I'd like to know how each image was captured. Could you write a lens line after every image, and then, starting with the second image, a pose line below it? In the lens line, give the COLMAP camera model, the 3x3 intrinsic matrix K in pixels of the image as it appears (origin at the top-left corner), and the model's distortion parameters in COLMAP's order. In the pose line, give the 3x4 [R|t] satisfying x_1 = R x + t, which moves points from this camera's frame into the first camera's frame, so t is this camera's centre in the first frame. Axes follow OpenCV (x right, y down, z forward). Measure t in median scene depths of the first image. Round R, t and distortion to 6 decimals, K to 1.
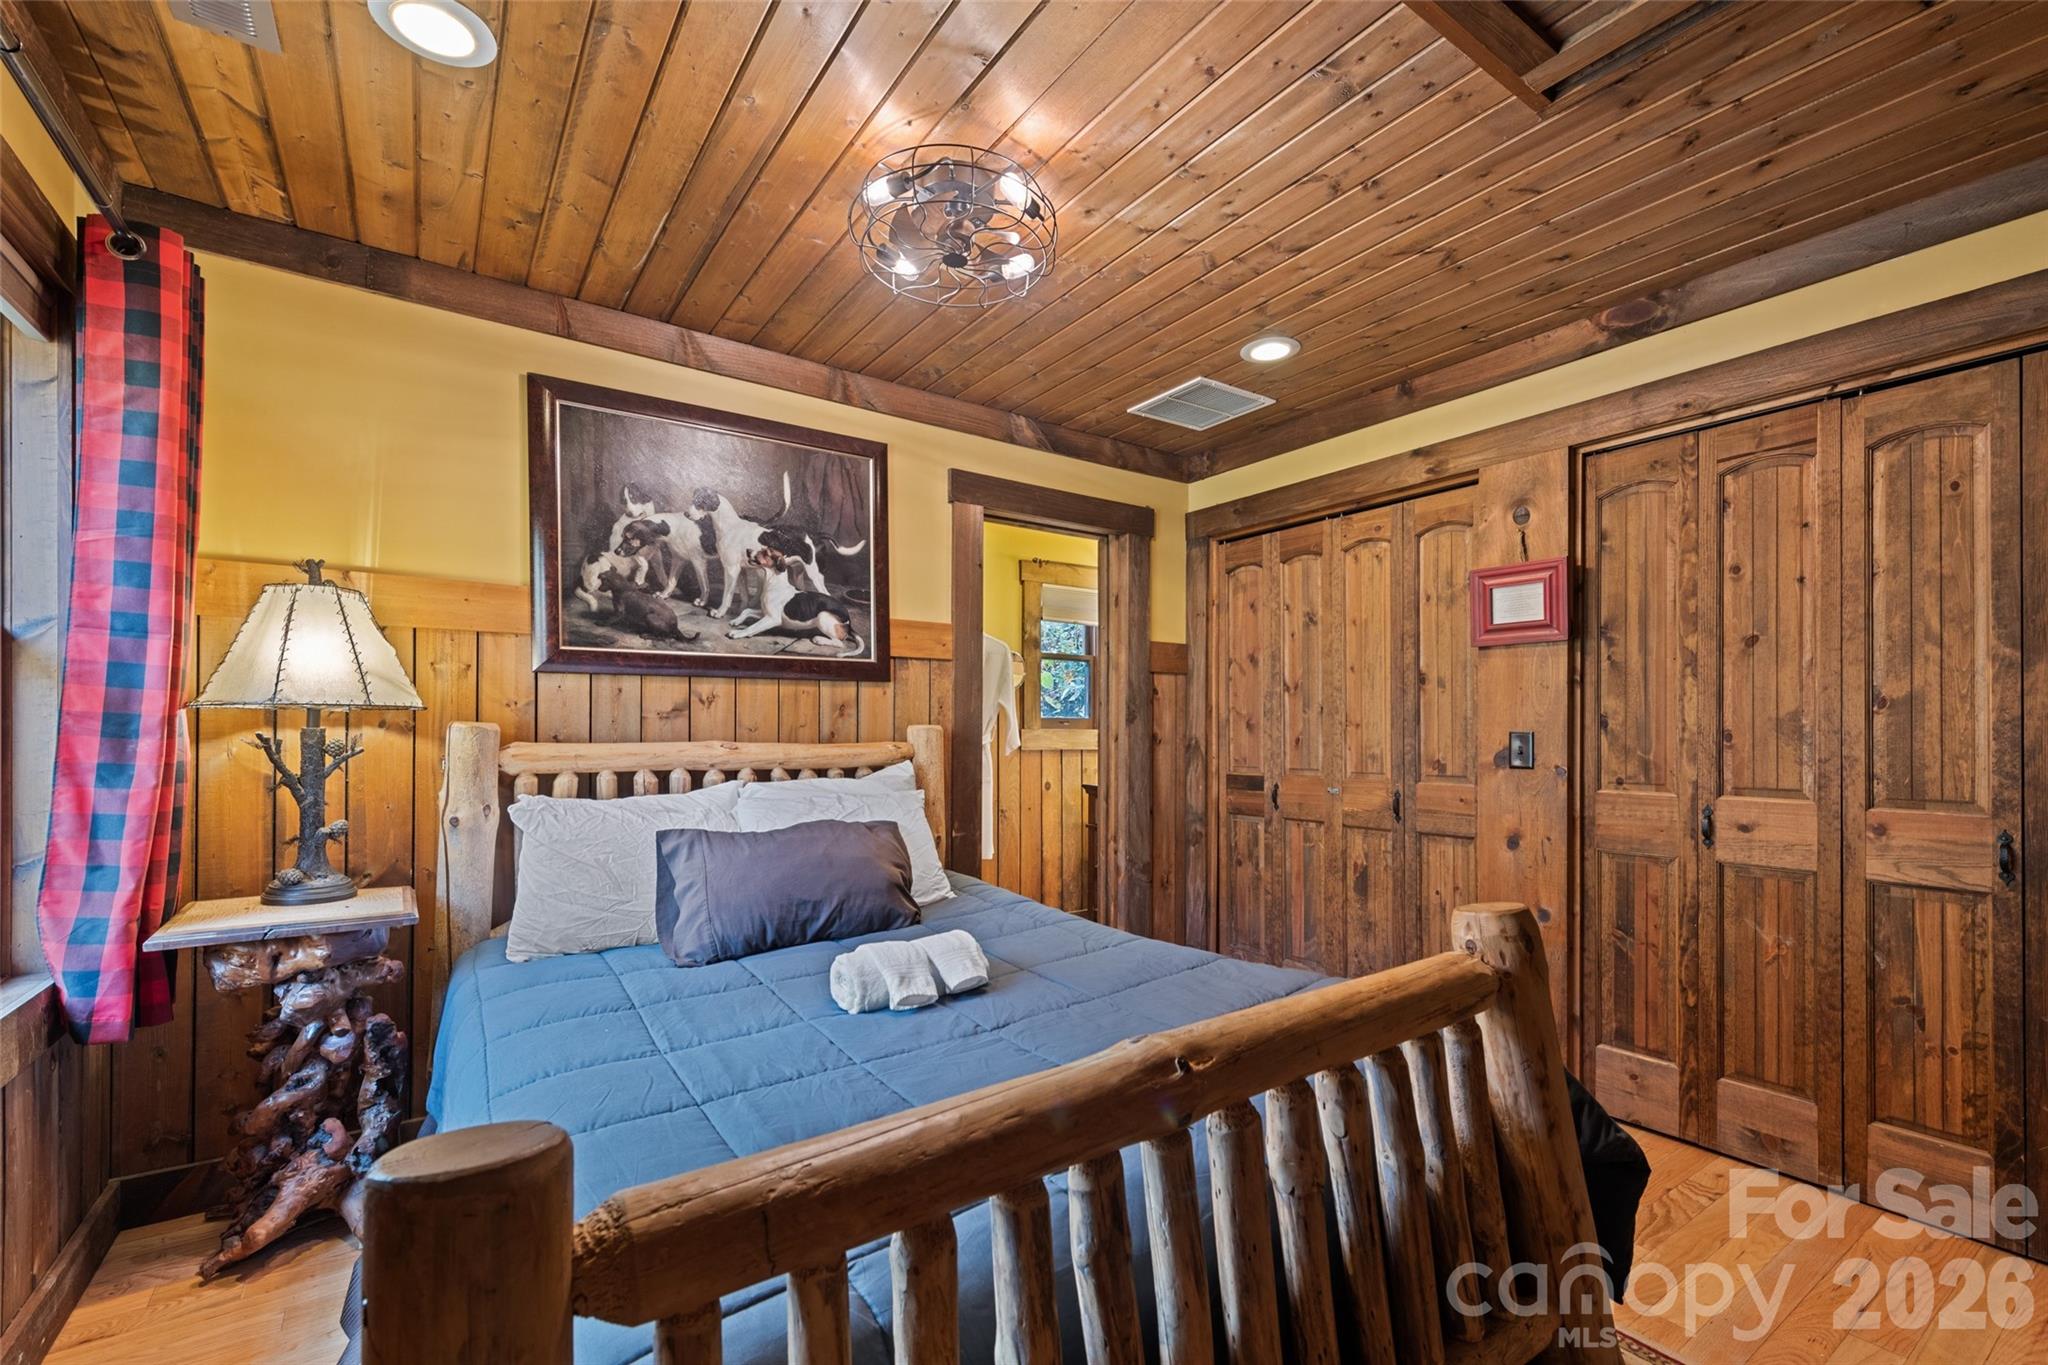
lens RADIAL K [[860.1, 0, 1020.2], [0, 860.1, 730.4], [0, 0, 1]] dist [0.012882, -0.003738]
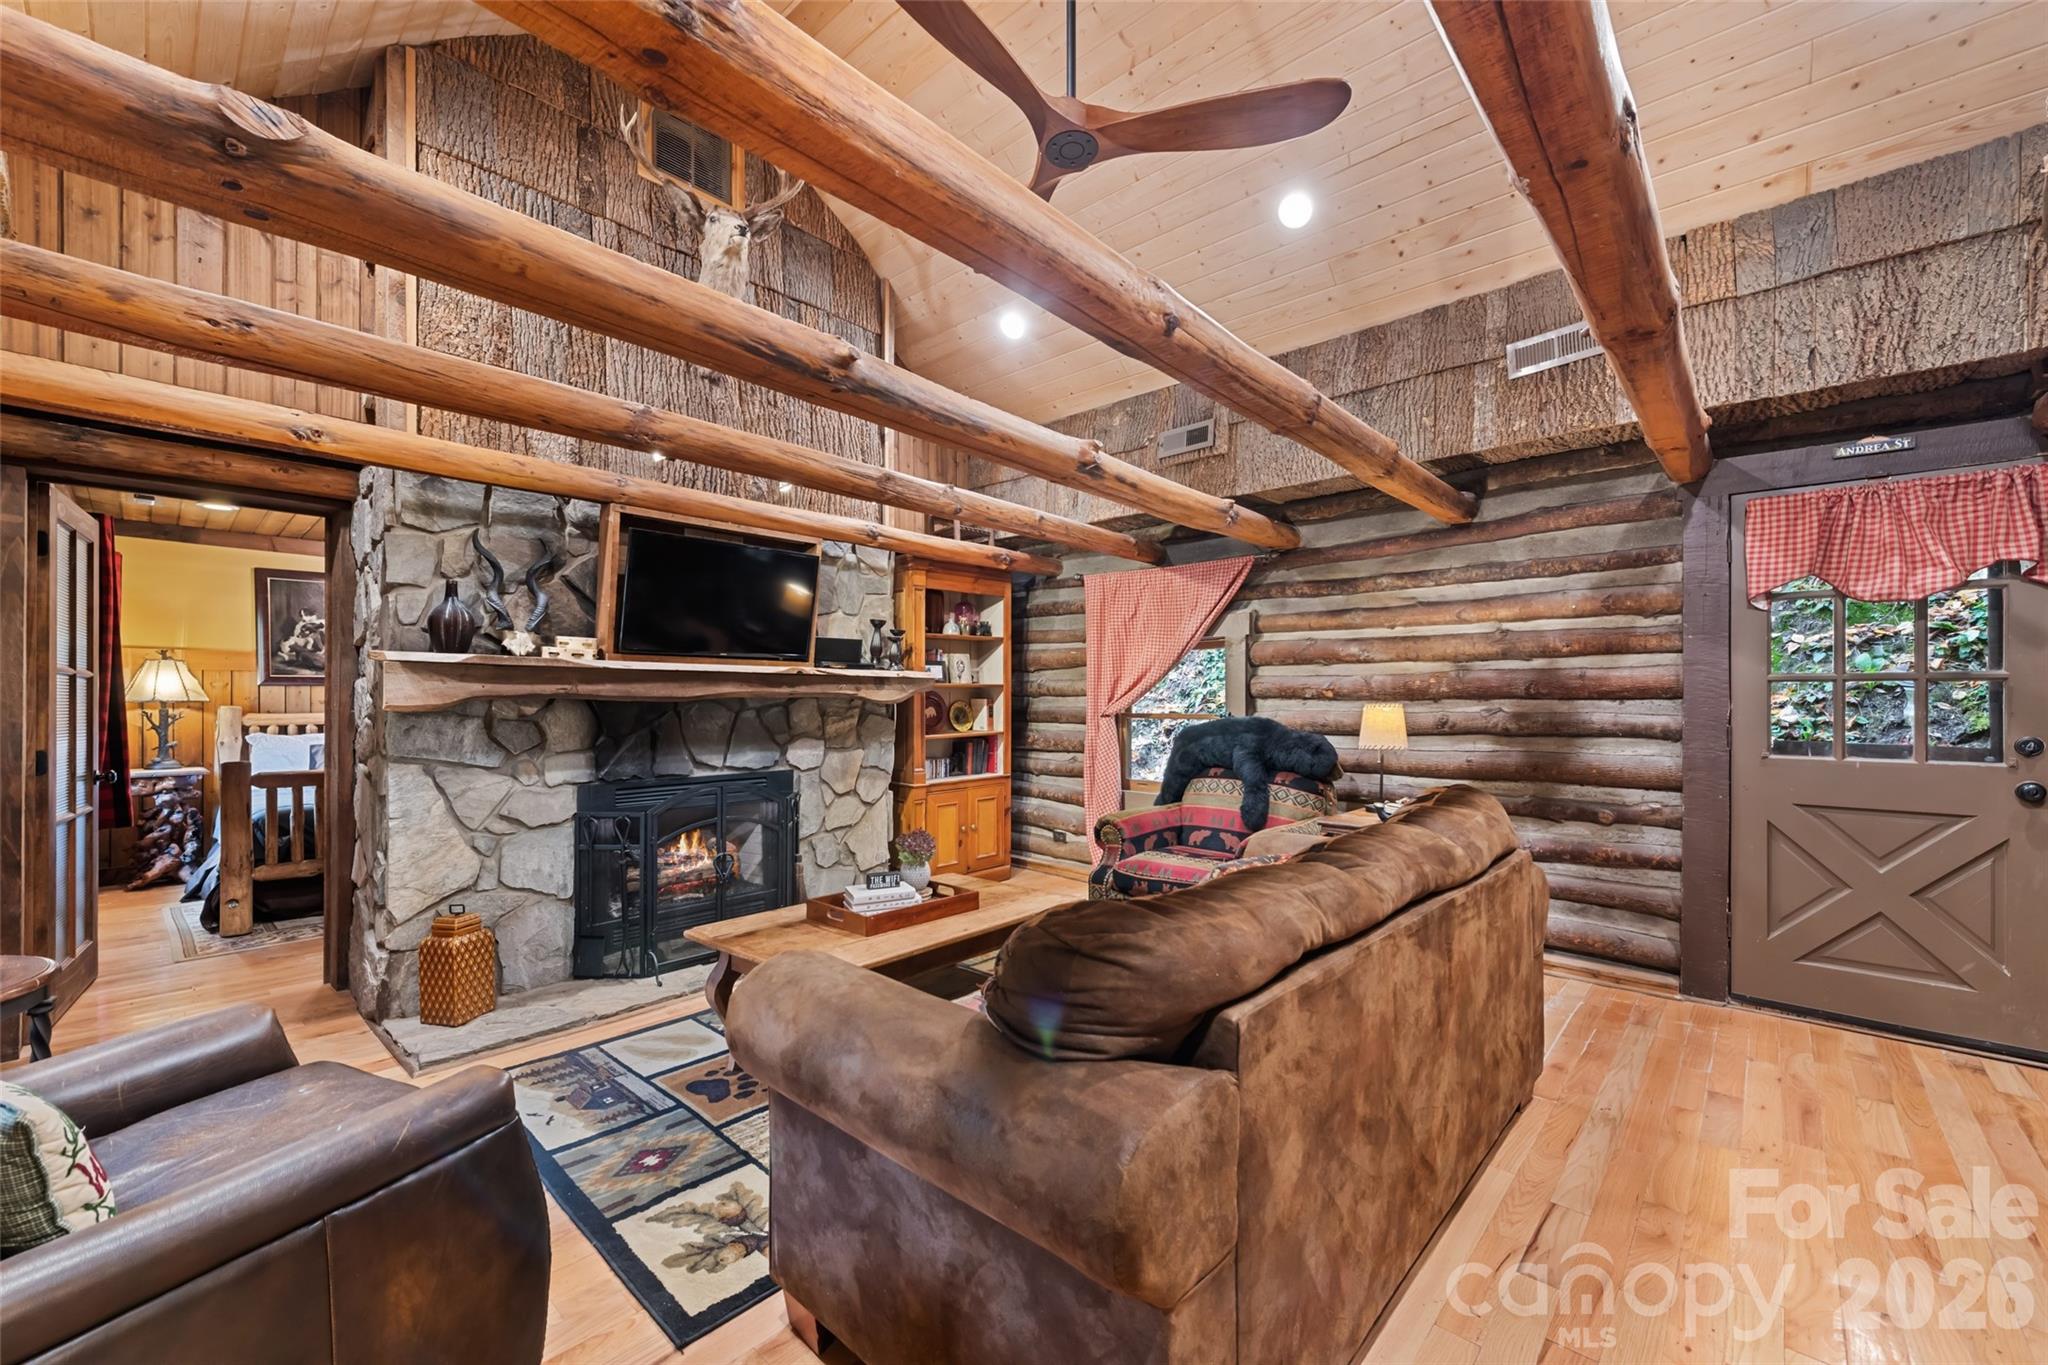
lens RADIAL K [[817.3, 0, 1035.9], [0, 817.3, 695.8], [0, 0, 1]] dist [0.006994, -0.002768]
pose [[0.975171, -0.006400, 0.221360, 1.056574], [0.007433, 0.999965, -0.003833, -0.010828], [-0.221328, 0.005383, 0.975185, -1.733003]]
